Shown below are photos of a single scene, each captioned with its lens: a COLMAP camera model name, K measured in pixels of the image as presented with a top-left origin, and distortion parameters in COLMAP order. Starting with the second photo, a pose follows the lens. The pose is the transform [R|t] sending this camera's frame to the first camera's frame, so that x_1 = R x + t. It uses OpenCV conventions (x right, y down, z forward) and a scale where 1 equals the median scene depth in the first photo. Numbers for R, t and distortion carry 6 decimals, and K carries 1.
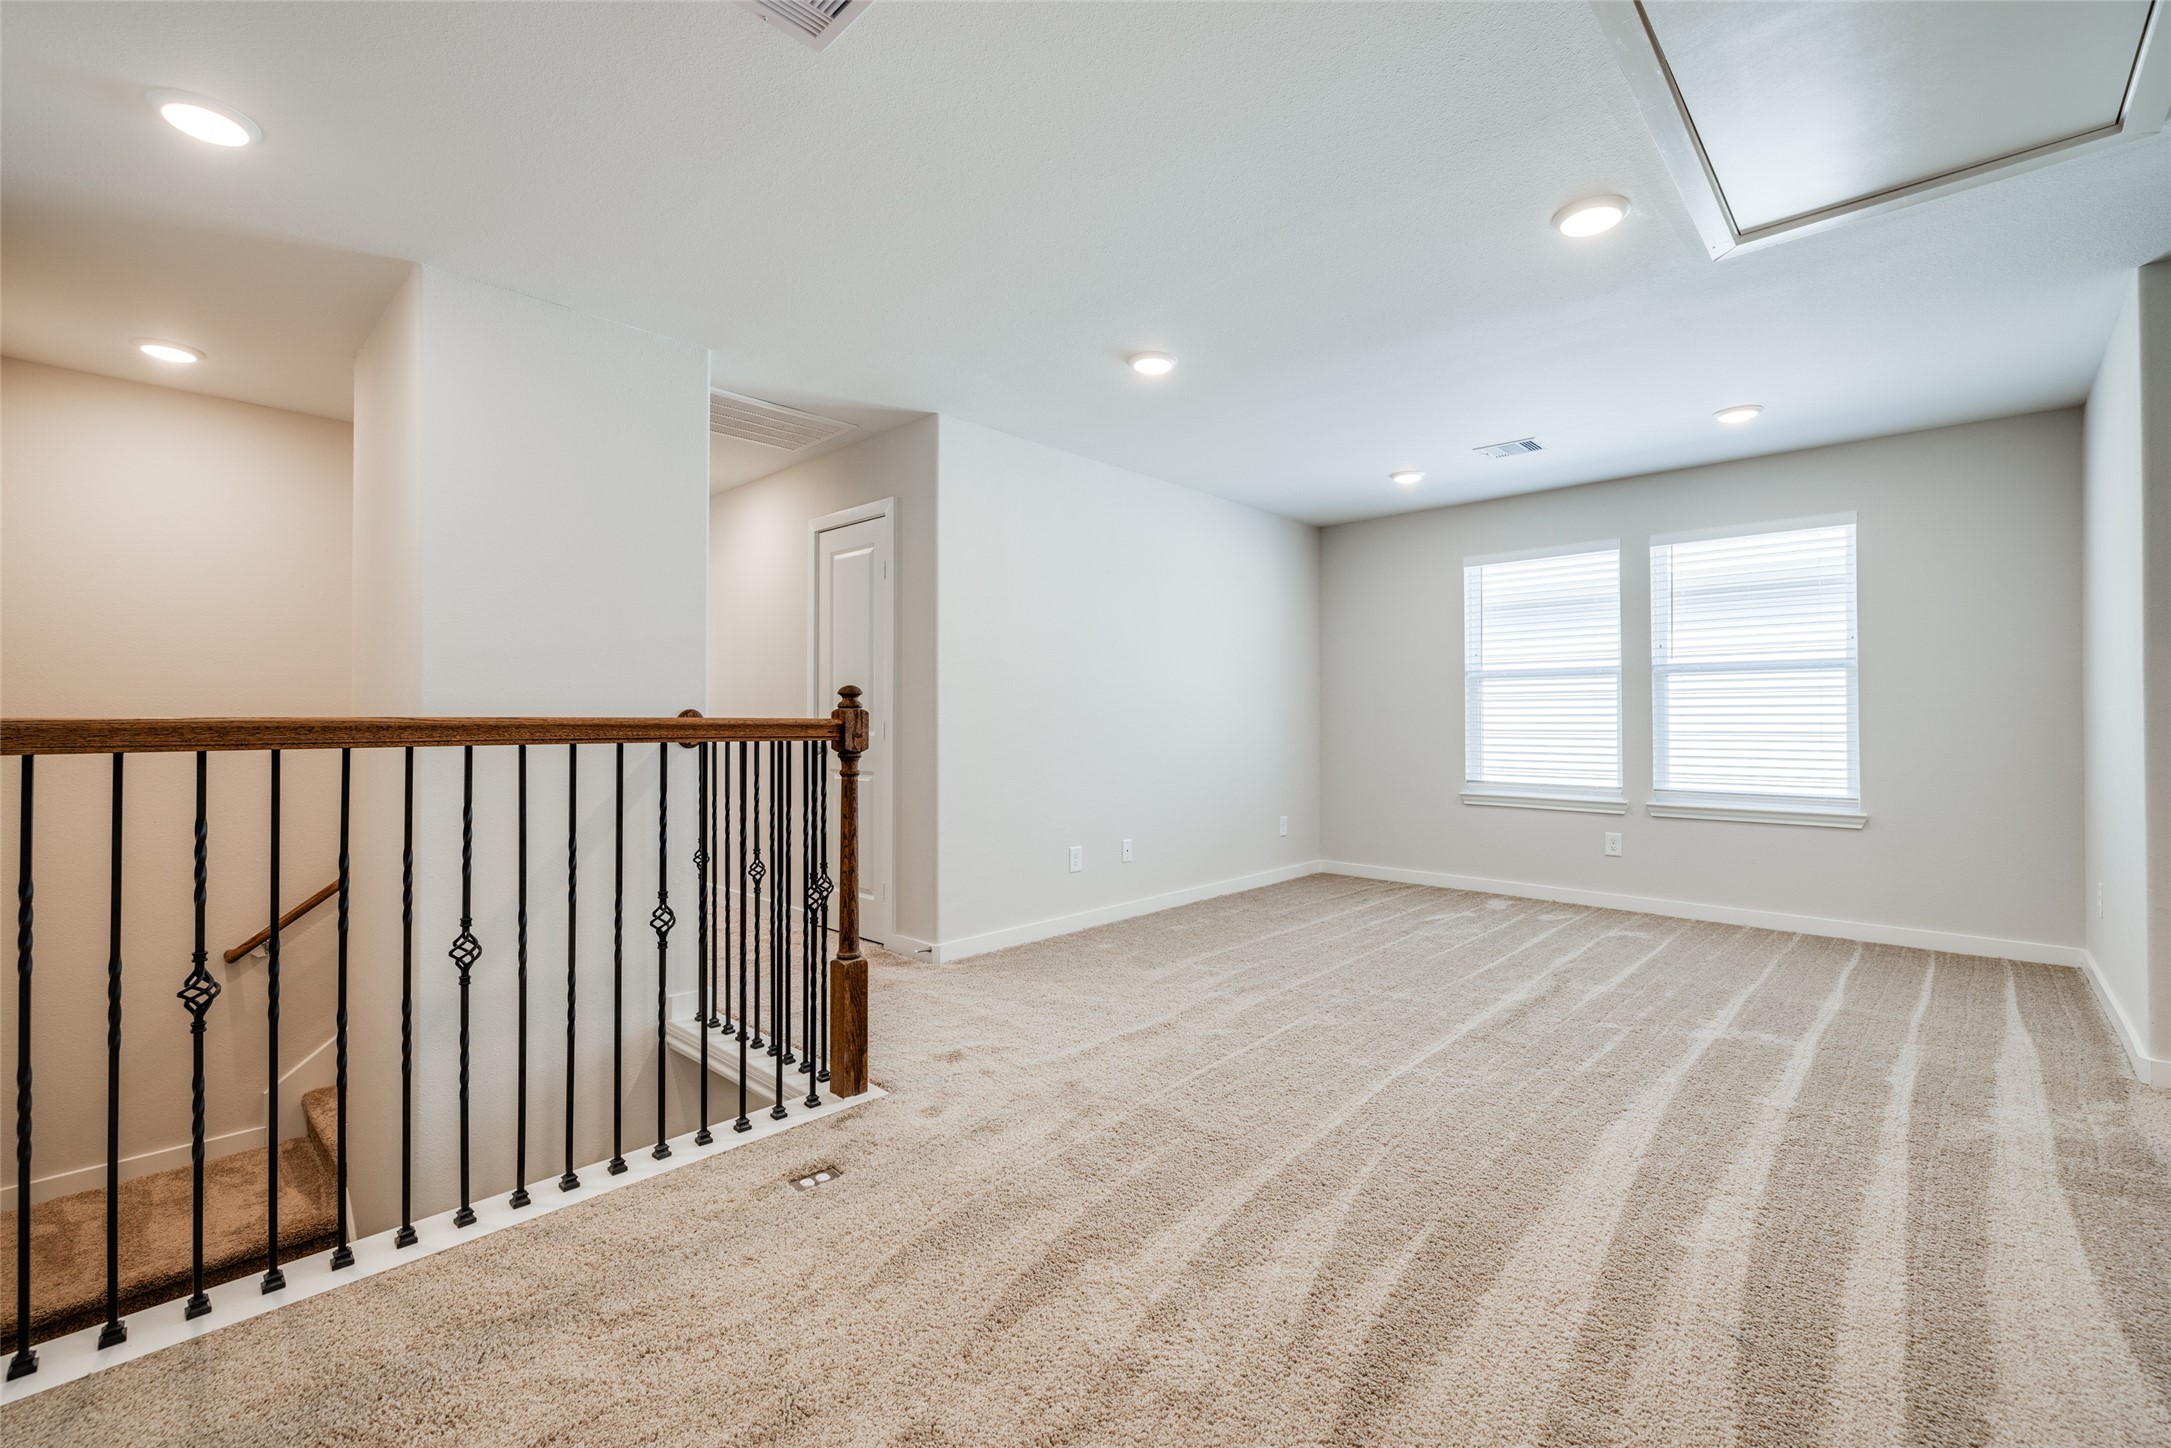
lens RADIAL K [[1021.2, 0, 1077.4], [0, 1021.2, 719.5], [0, 0, 1]] dist [0.000386, 0.000177]
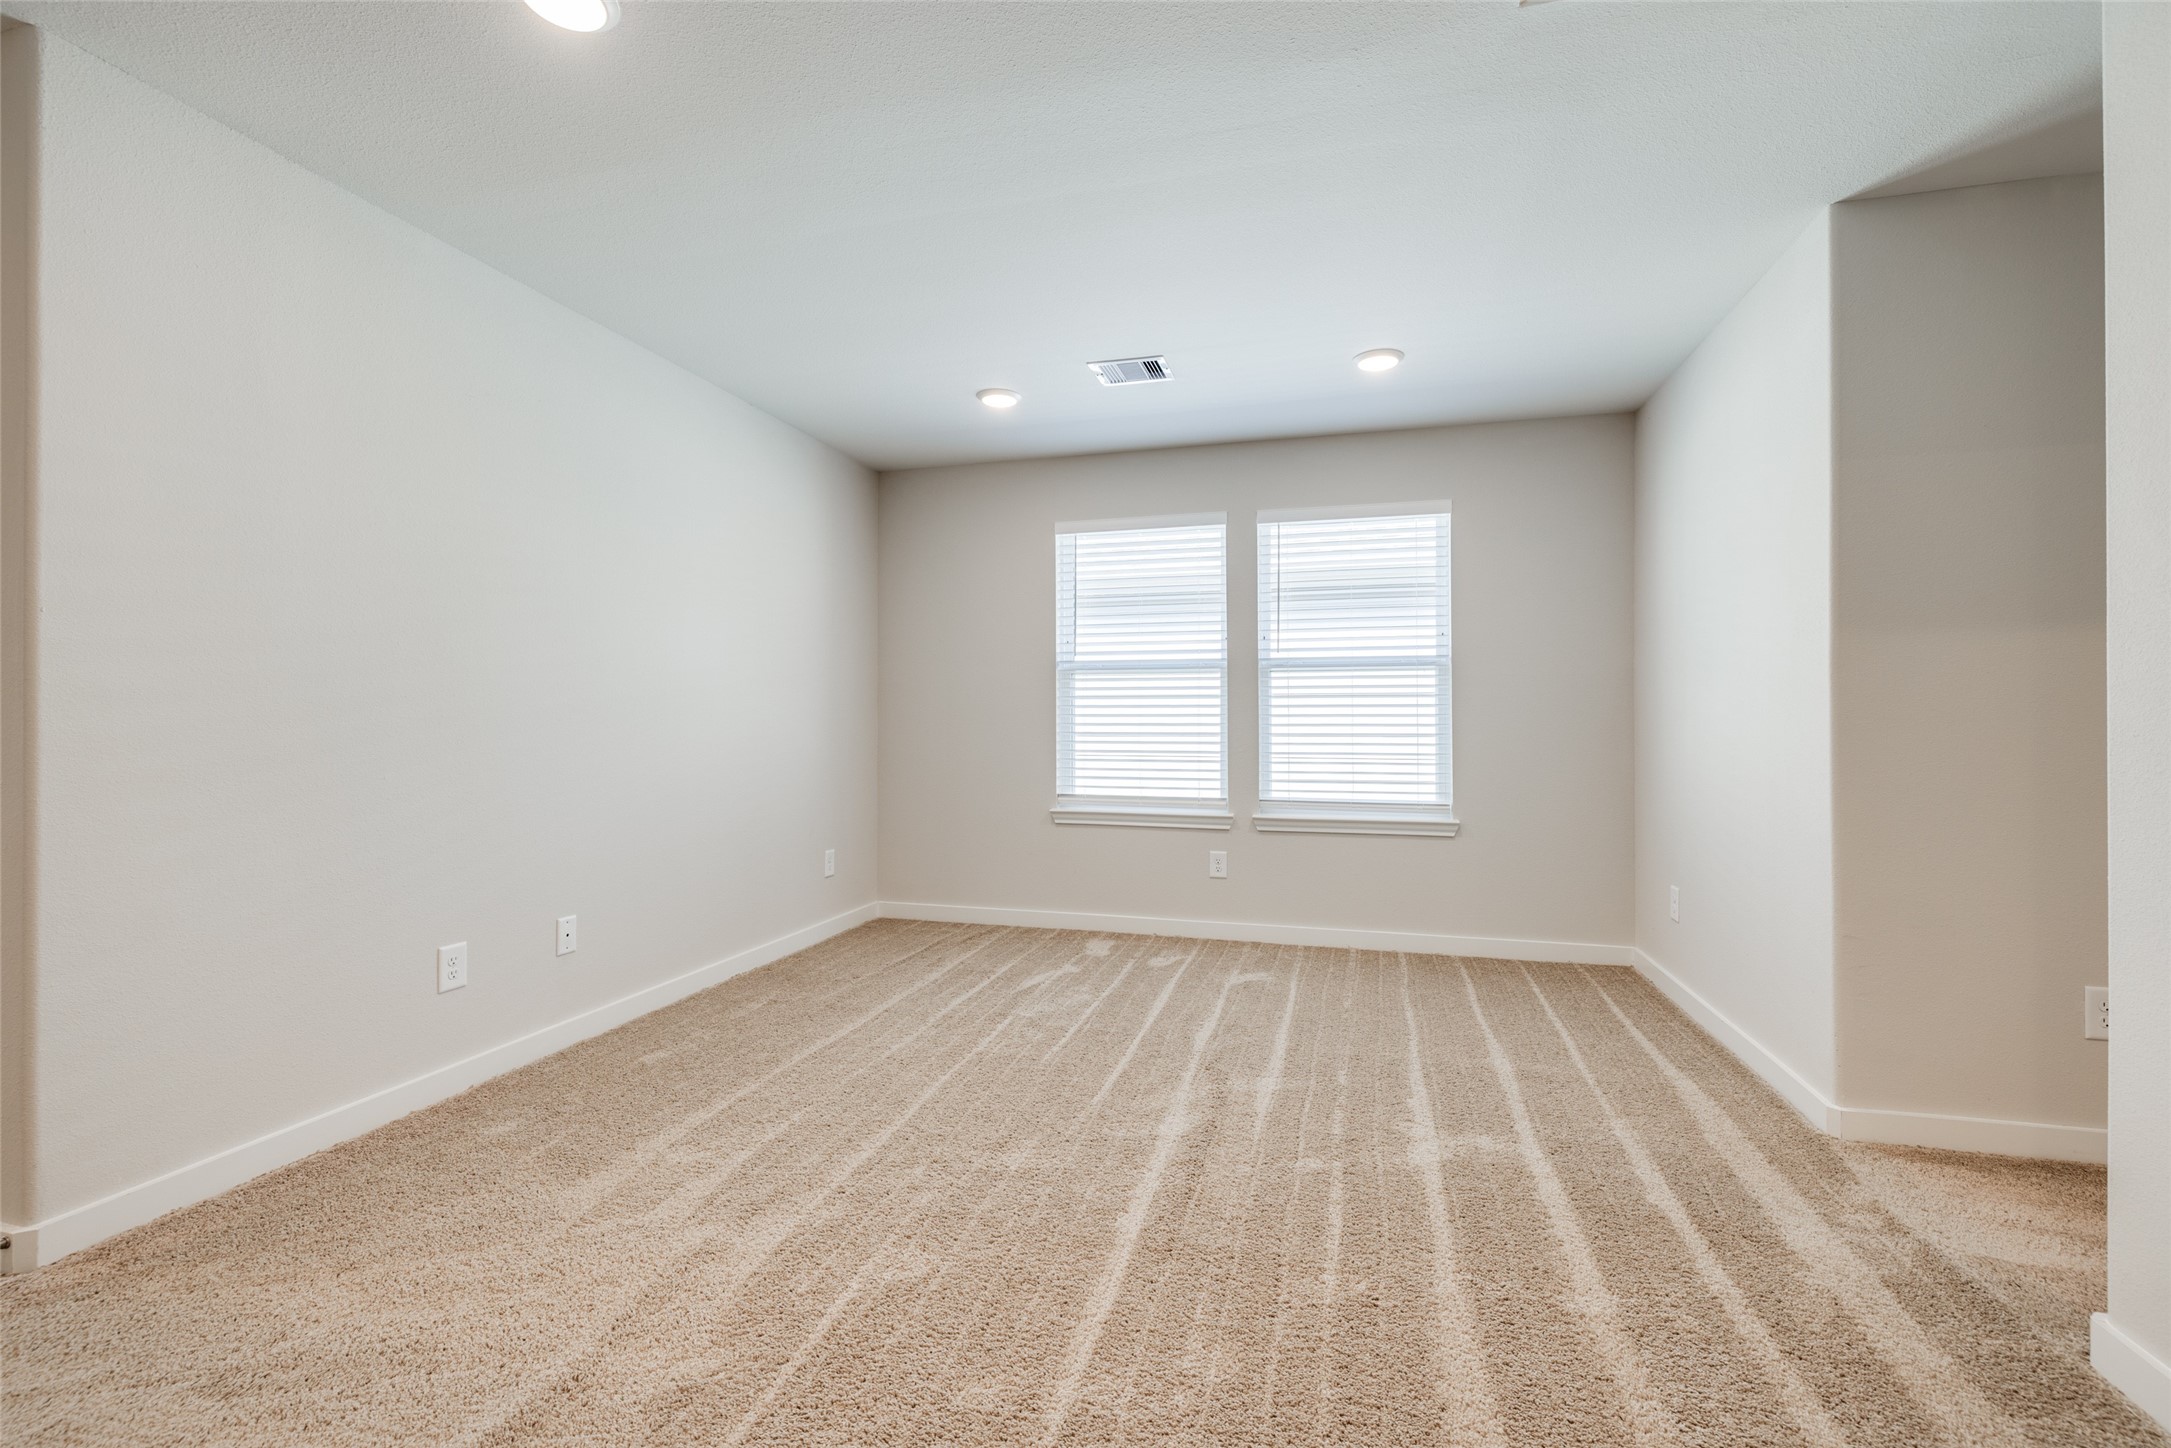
lens RADIAL K [[911.4, 0, 1091.4], [0, 911.4, 714.3], [0, 0, 1]] dist [-0.000649, 0.000523]
pose [[0.887413, 0.004830, 0.460950, 0.081296], [-0.001745, 0.999973, -0.007120, 0.000545], [-0.460972, 0.005514, 0.887398, 0.406487]]
